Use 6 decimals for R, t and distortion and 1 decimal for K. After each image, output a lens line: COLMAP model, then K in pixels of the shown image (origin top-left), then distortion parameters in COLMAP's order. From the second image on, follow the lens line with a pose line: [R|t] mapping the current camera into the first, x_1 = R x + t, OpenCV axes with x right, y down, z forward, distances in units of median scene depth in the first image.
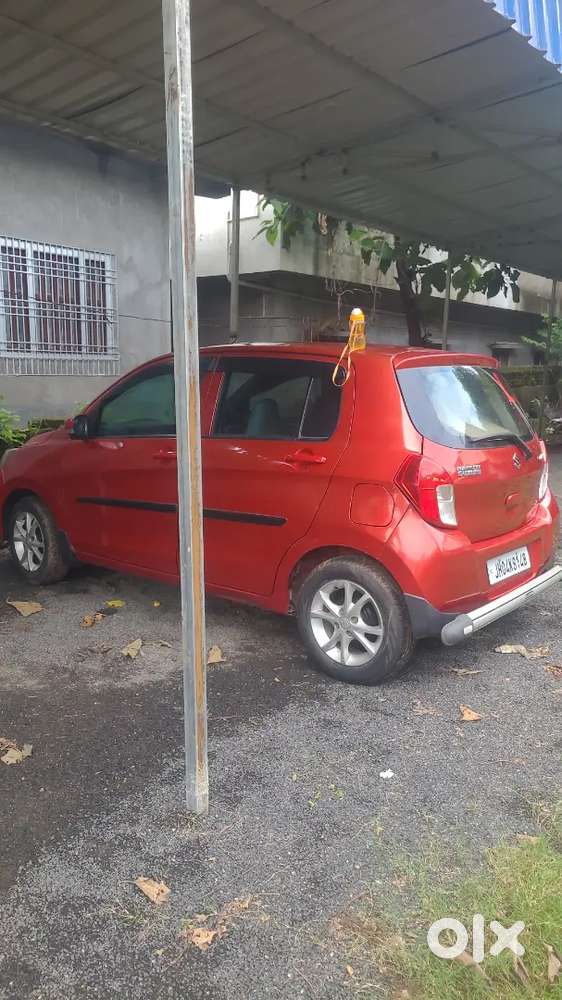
lens RADIAL K [[756.1, 0, 281.0], [0, 756.1, 500.0], [0, 0, 1]] dist [0.056445, -0.048113]
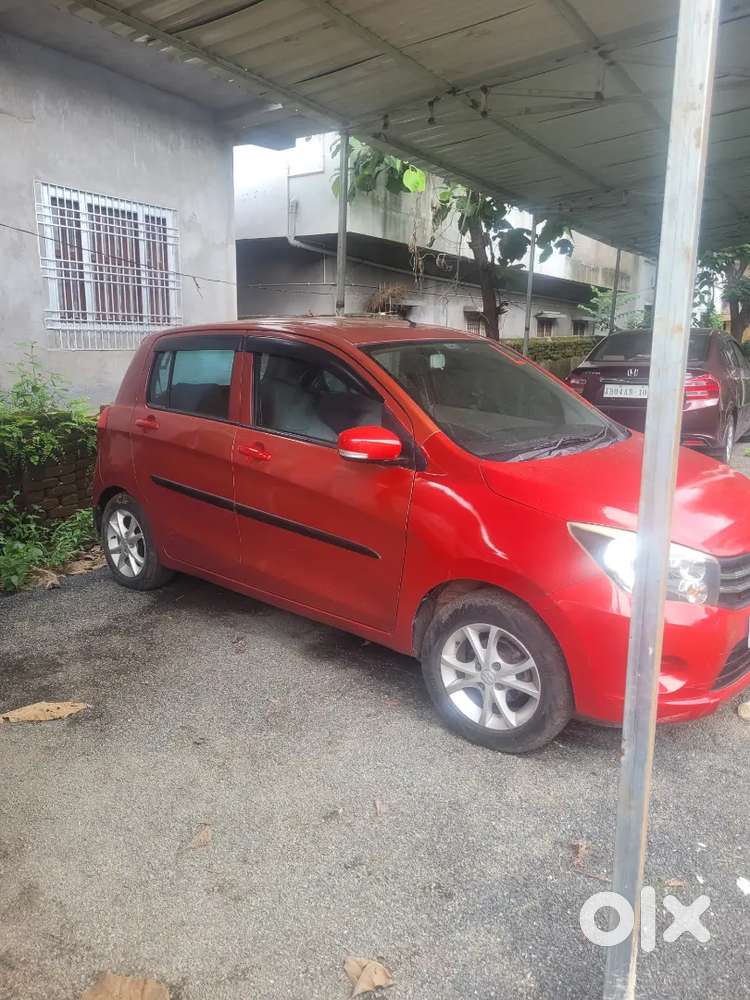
lens RADIAL K [[754.8, 0, 375.0], [0, 754.8, 500.0], [0, 0, 1]] dist [0.049359, -0.061537]
pose [[0.993834, -0.022365, 0.108601, -0.096910], [0.017925, 0.998970, 0.041689, -0.022963], [-0.109422, -0.039485, 0.993211, 0.098149]]
